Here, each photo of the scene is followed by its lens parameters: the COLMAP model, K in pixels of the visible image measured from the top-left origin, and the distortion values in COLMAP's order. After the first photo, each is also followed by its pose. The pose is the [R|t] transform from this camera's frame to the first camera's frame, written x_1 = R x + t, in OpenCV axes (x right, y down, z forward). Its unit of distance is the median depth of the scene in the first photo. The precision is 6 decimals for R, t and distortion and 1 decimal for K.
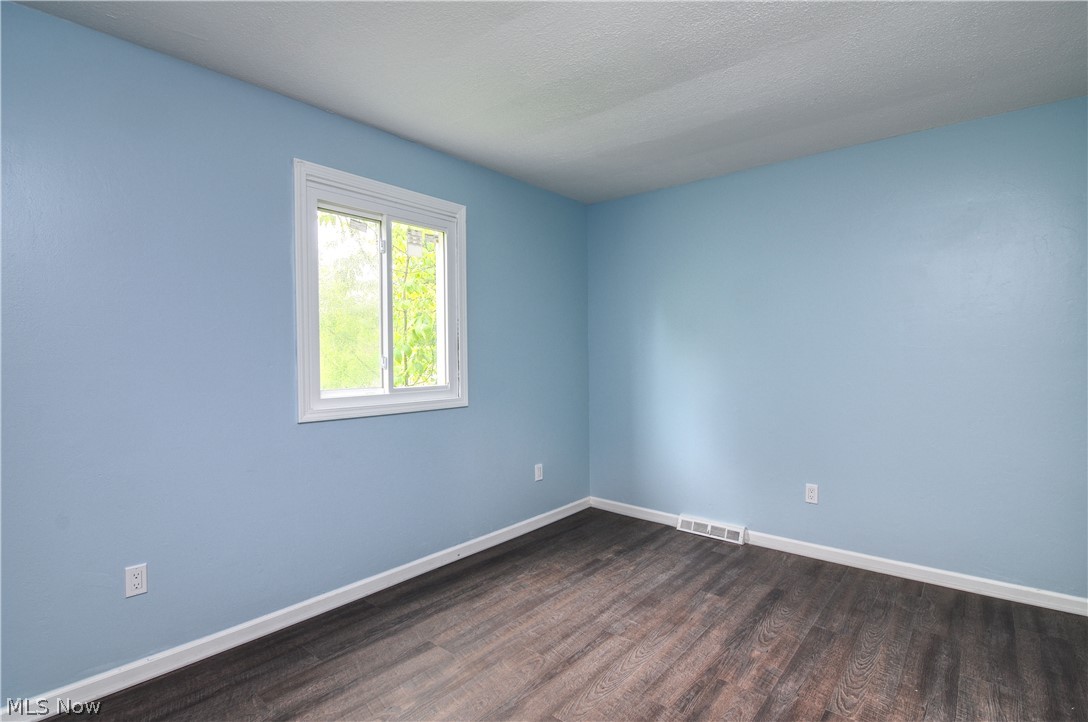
lens RADIAL K [[523.4, 0, 547.0], [0, 523.4, 362.7], [0, 0, 1]] dist [-0.004537, -0.010824]
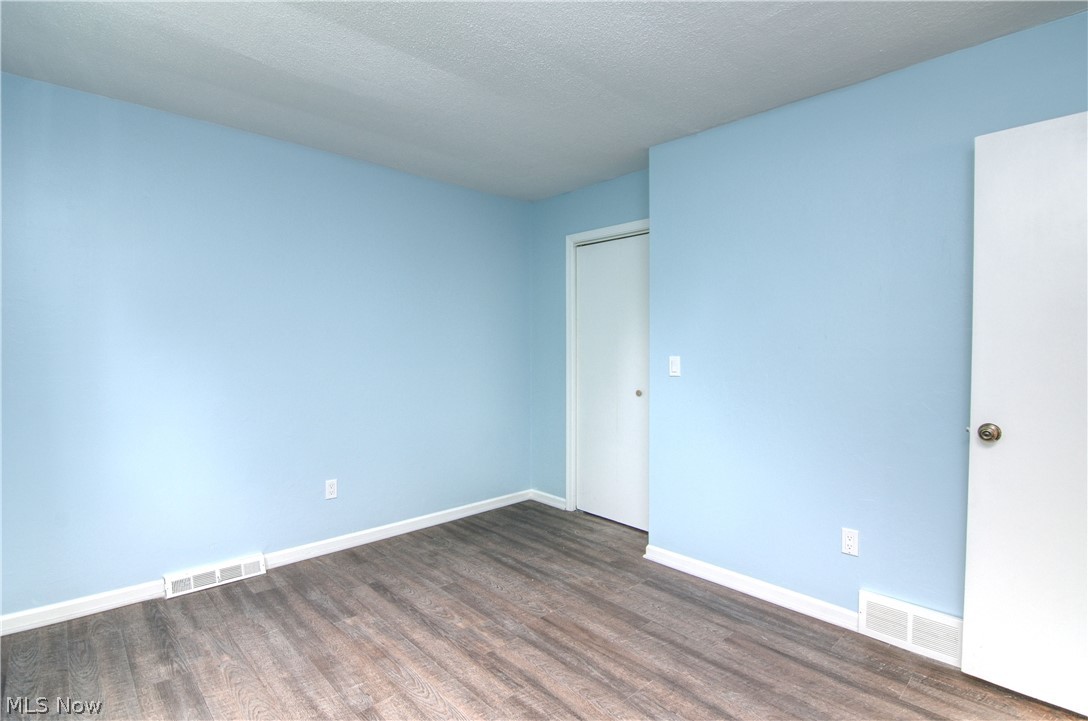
lens RADIAL K [[523.4, 0, 547.0], [0, 523.4, 362.2], [0, 0, 1]] dist [-0.004537, -0.010824]
pose [[0.110137, -0.020576, 0.993703, -0.537226], [0.014941, 0.999707, 0.019044, -0.009651], [-0.993804, 0.012749, 0.110412, 0.564585]]
